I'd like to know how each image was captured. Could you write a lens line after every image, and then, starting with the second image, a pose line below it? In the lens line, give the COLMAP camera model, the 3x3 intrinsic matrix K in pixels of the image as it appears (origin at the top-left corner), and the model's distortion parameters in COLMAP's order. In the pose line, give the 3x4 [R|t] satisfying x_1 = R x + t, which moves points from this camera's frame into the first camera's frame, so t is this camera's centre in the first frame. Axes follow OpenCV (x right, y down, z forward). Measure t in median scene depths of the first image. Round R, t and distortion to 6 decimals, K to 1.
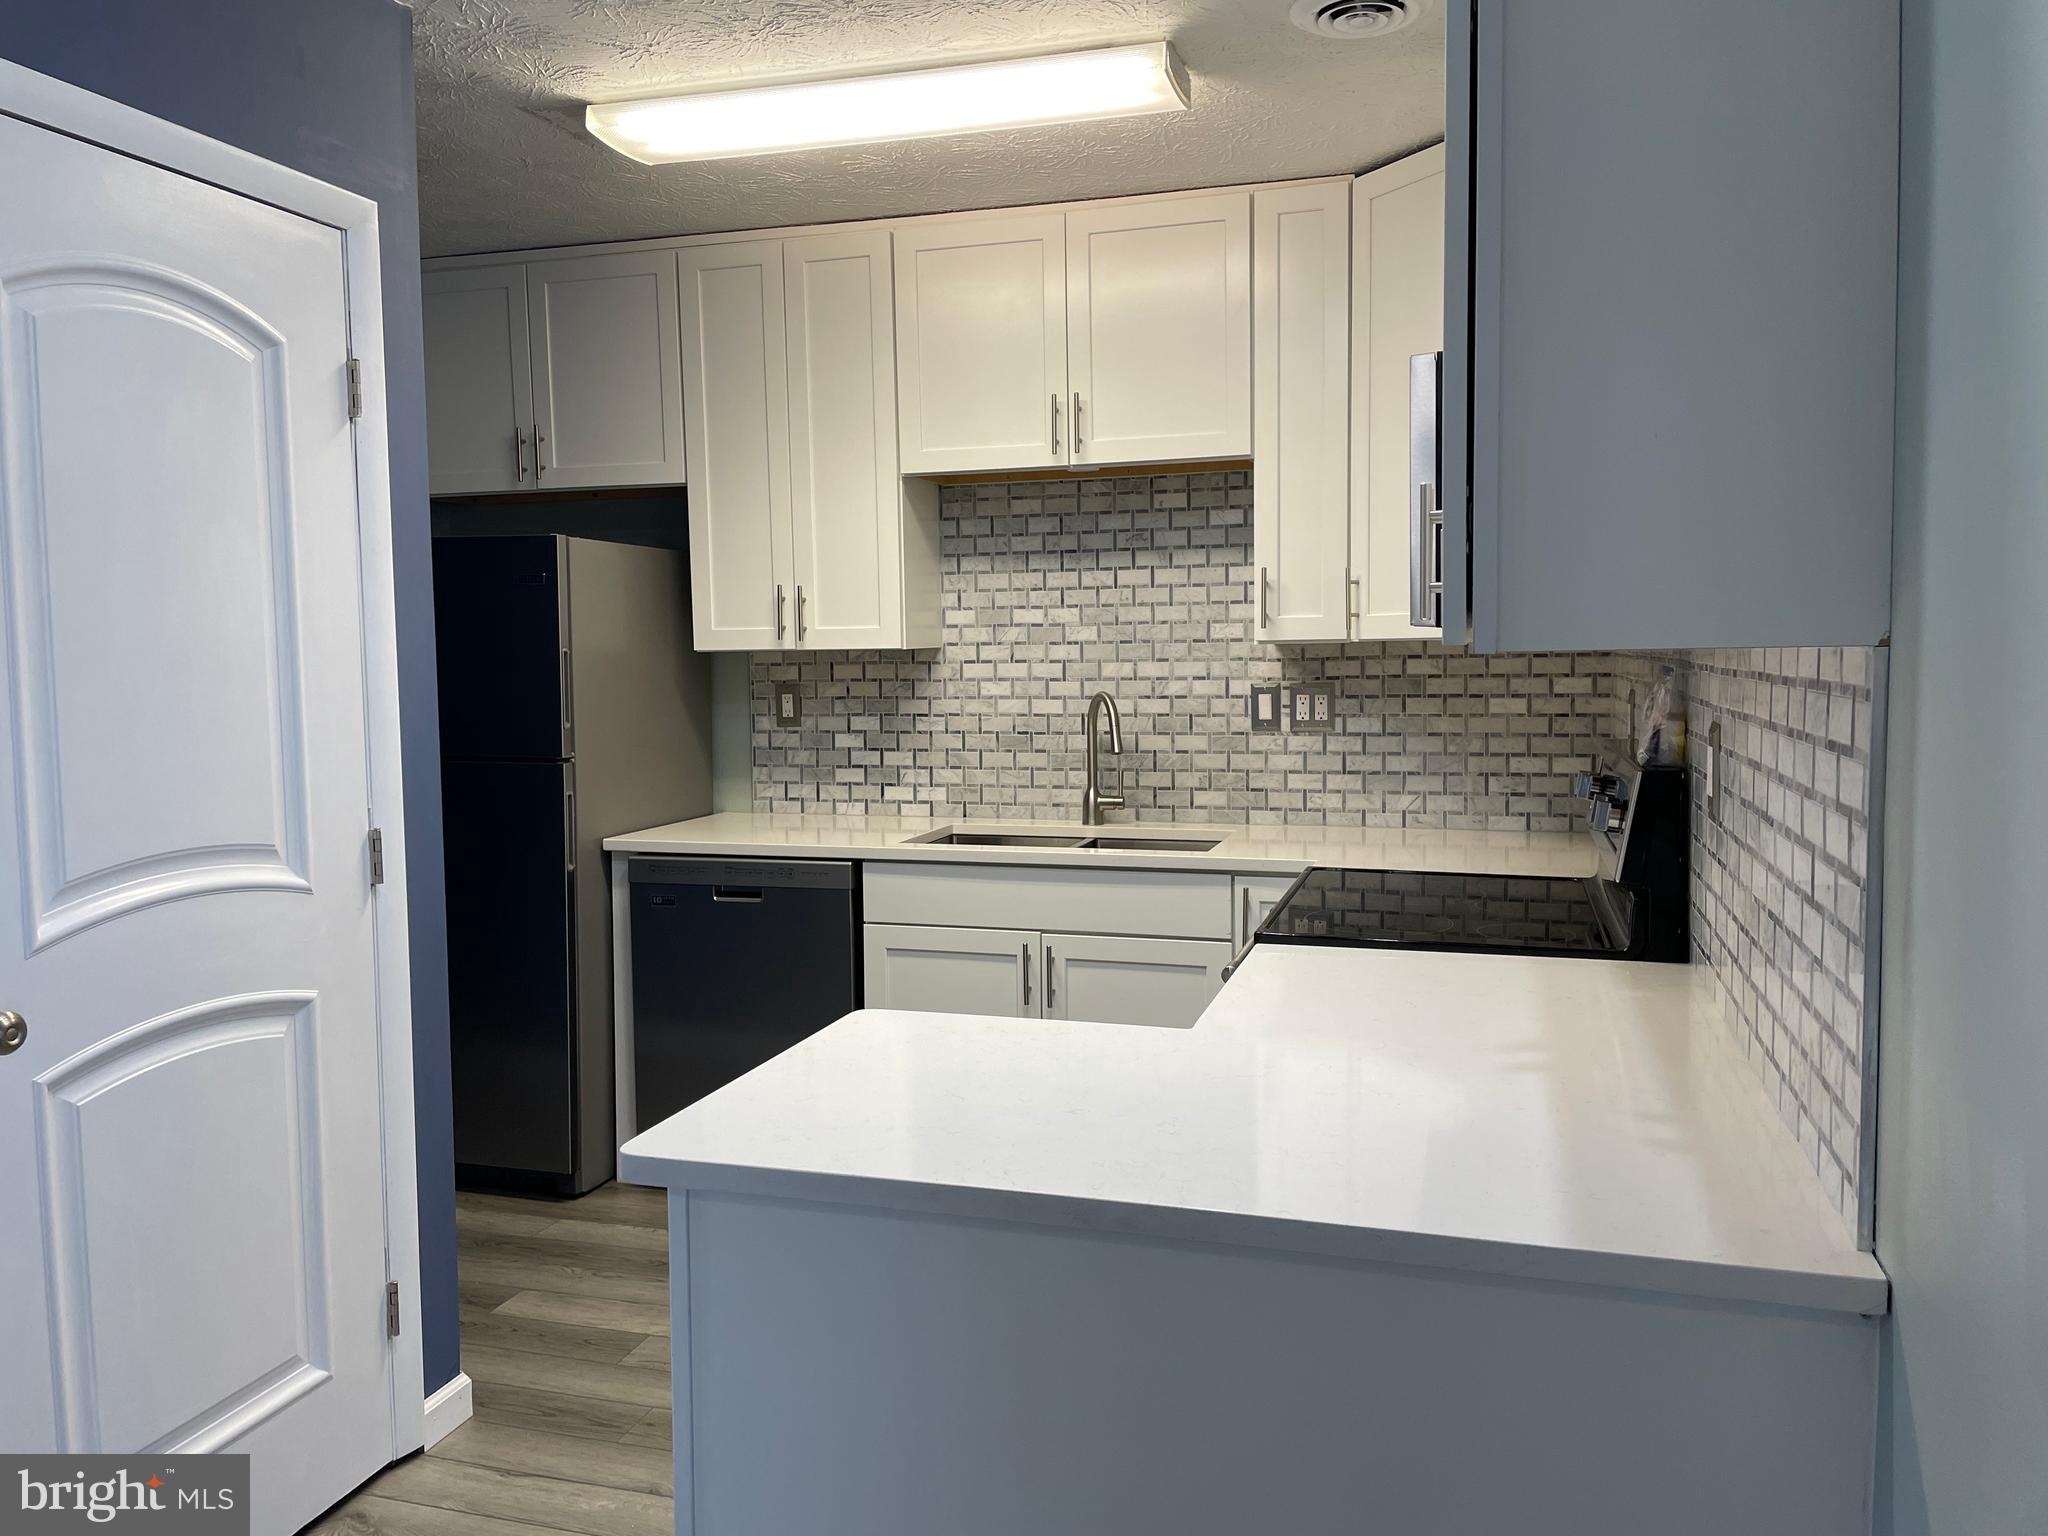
lens RADIAL K [[1537.6, 0, 1014.7], [0, 1537.6, 746.8], [0, 0, 1]] dist [0.103569, -0.129089]
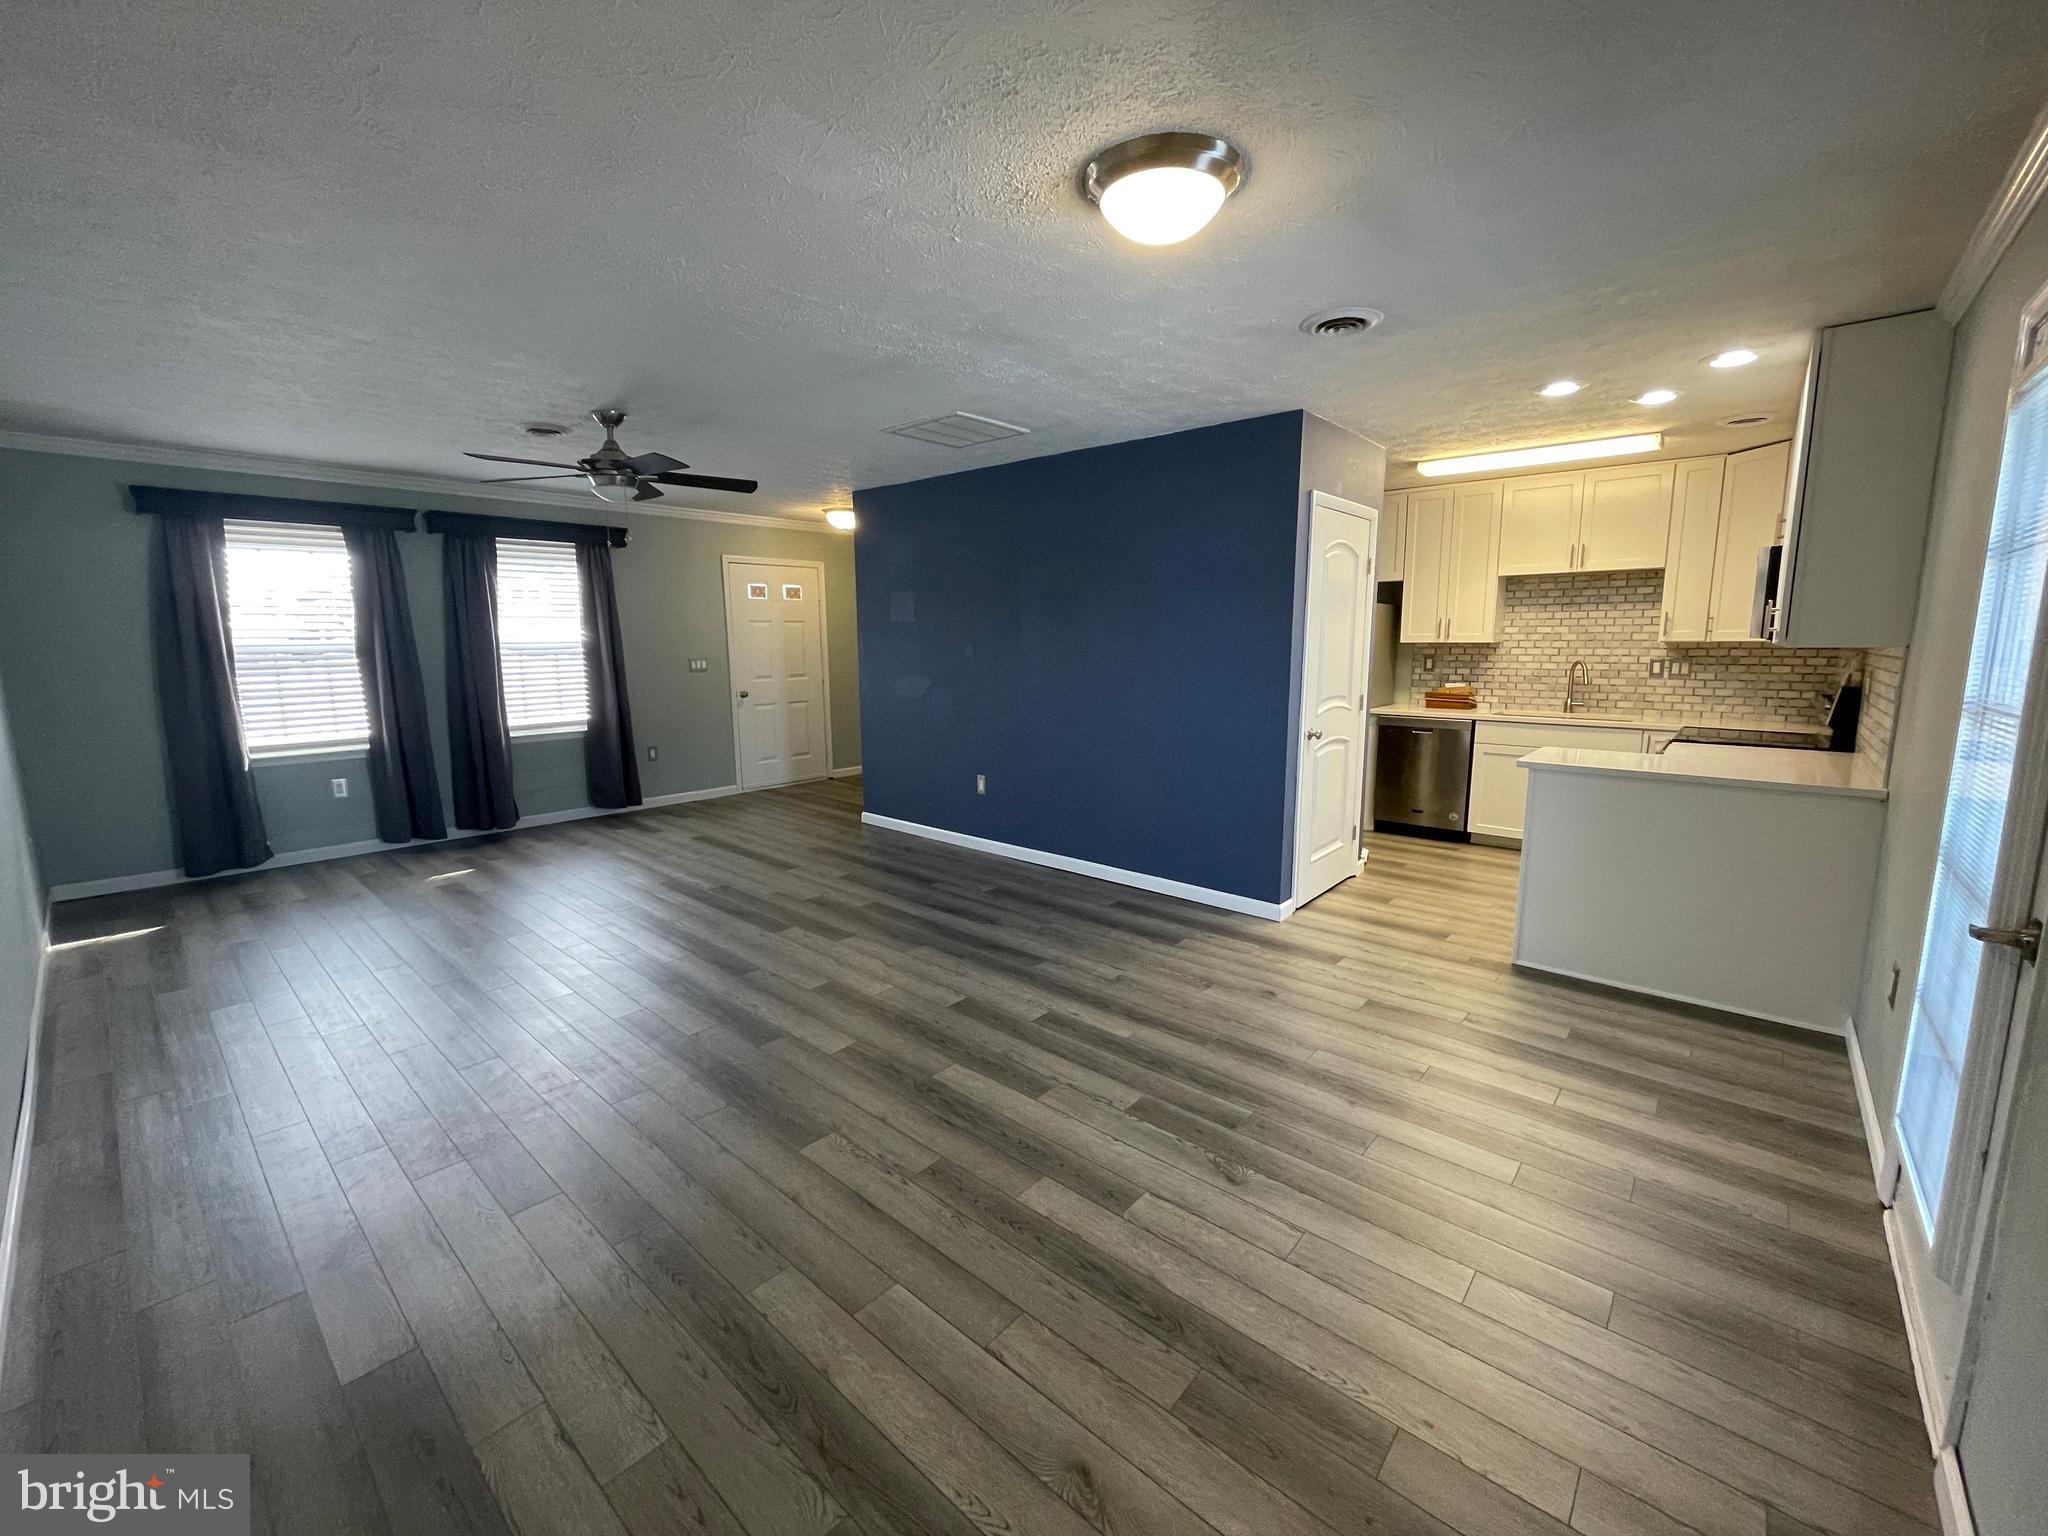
lens RADIAL K [[823.5, 0, 1021.5], [0, 823.5, 762.0], [0, 0, 1]] dist [-0.001996, -0.001121]
pose [[0.911369, 0.069116, -0.405746, -0.219961], [-0.034337, 0.995131, 0.092387, 0.037575], [0.410156, -0.070267, 0.909304, -0.625511]]
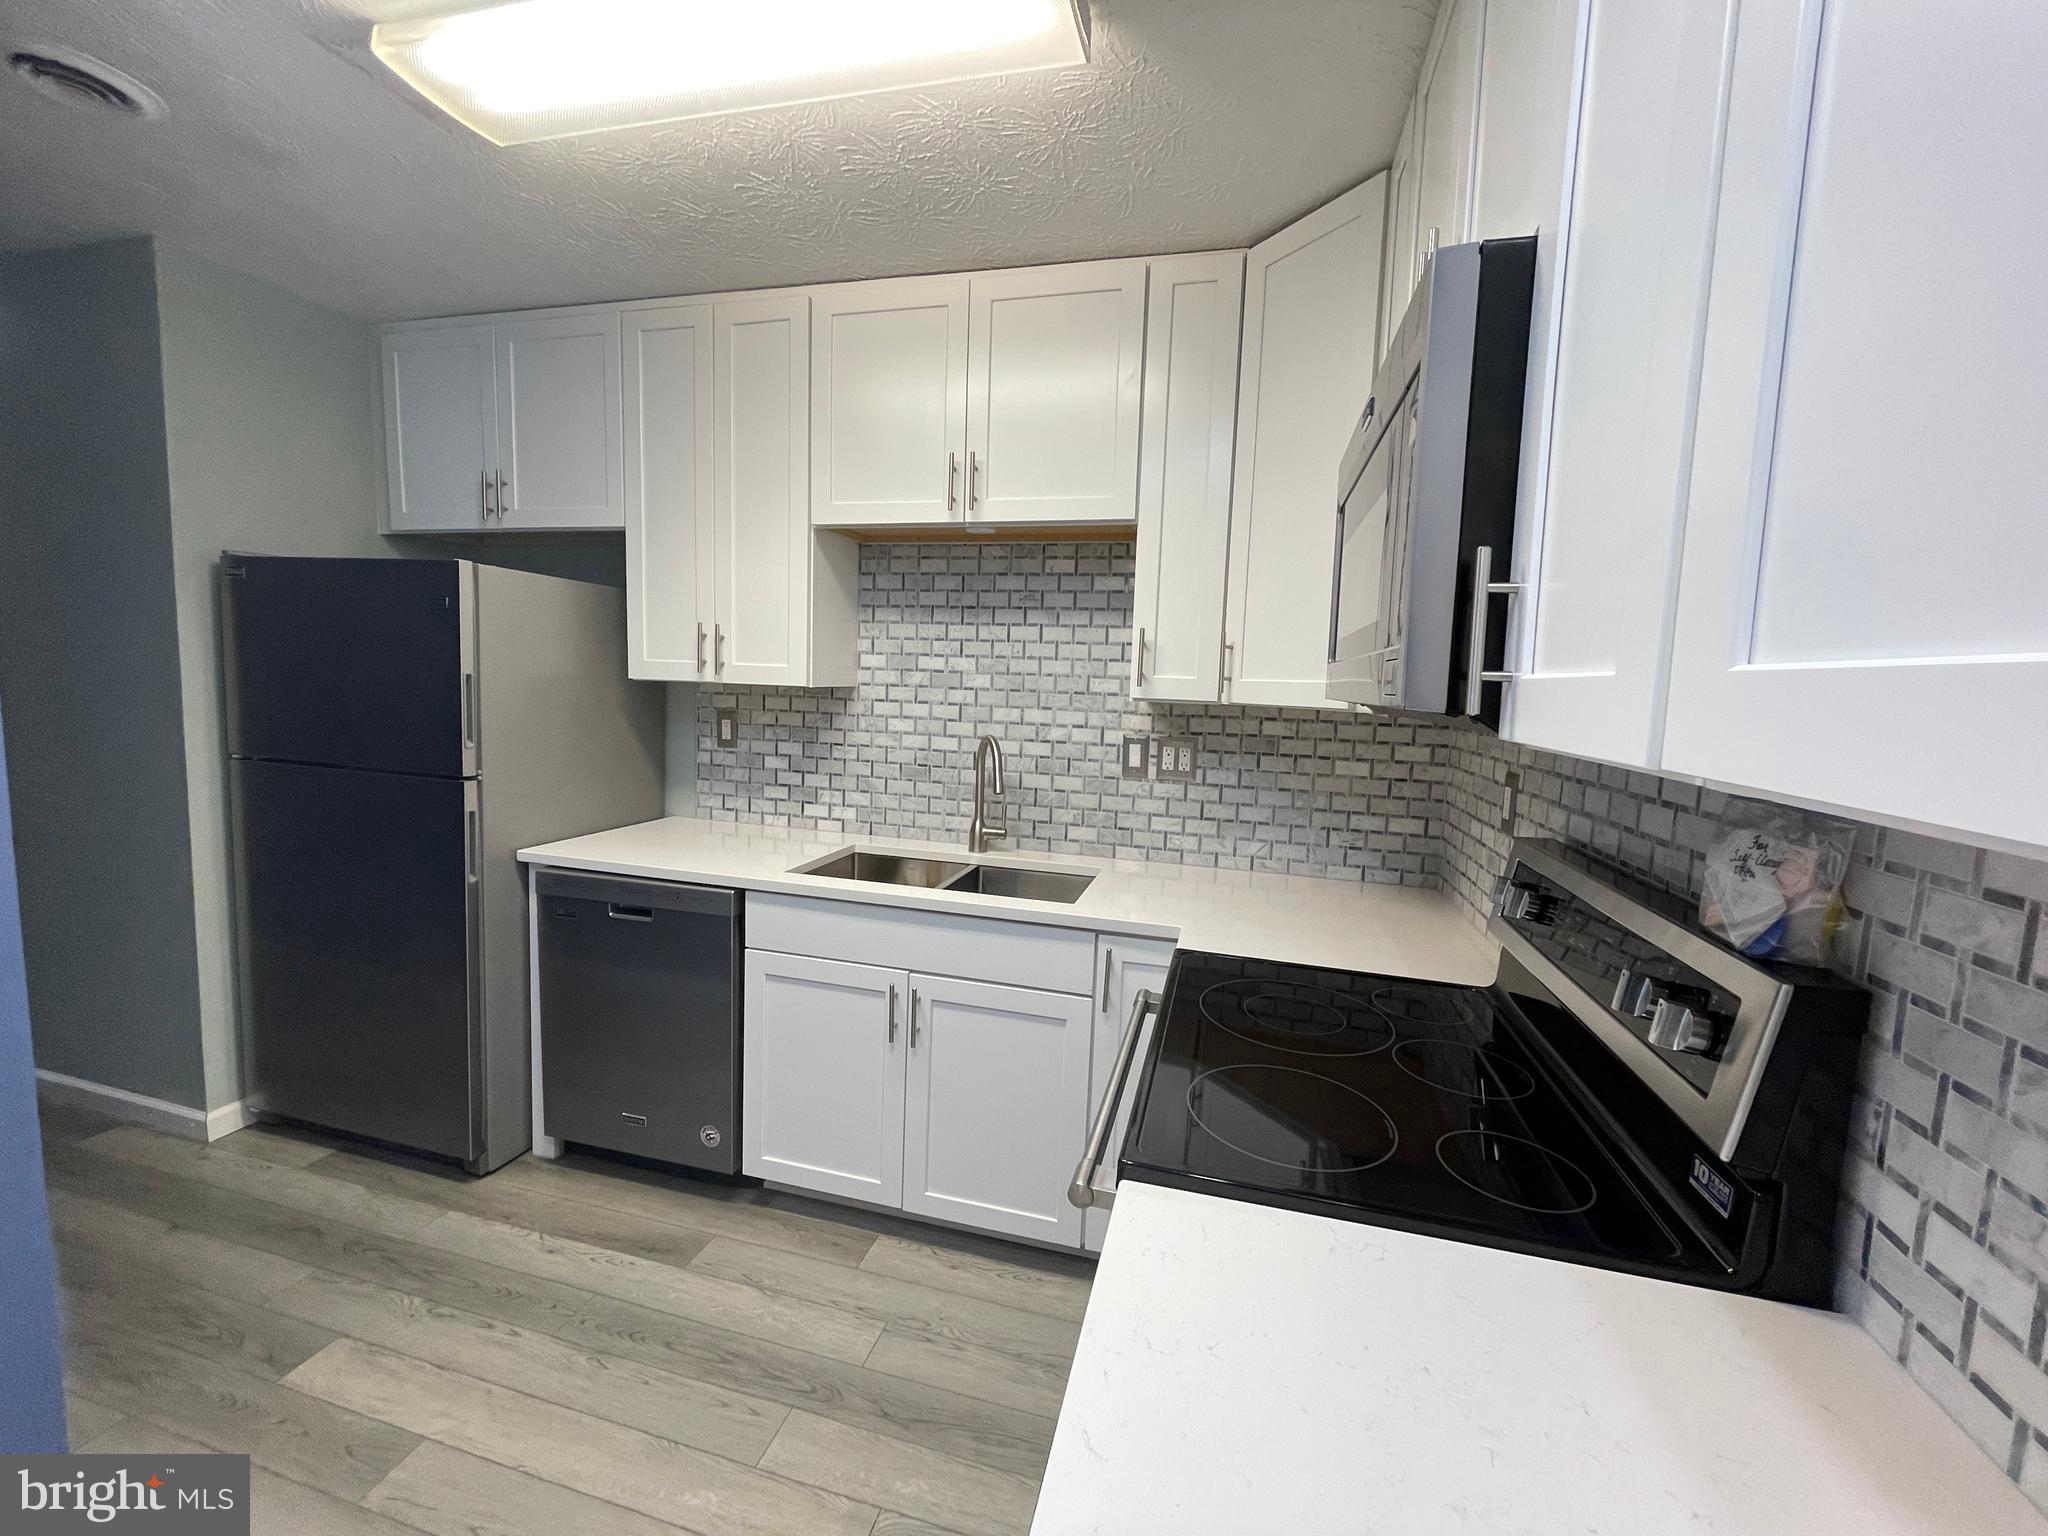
lens RADIAL K [[823.5, 0, 1023.5], [0, 823.5, 762.5], [0, 0, 1]] dist [-0.001996, -0.001121]
pose [[0.997940, 0.048378, 0.042145, 0.056990], [-0.049735, 0.998257, 0.031770, -0.036058], [-0.040535, -0.033800, 0.998606, 0.406942]]
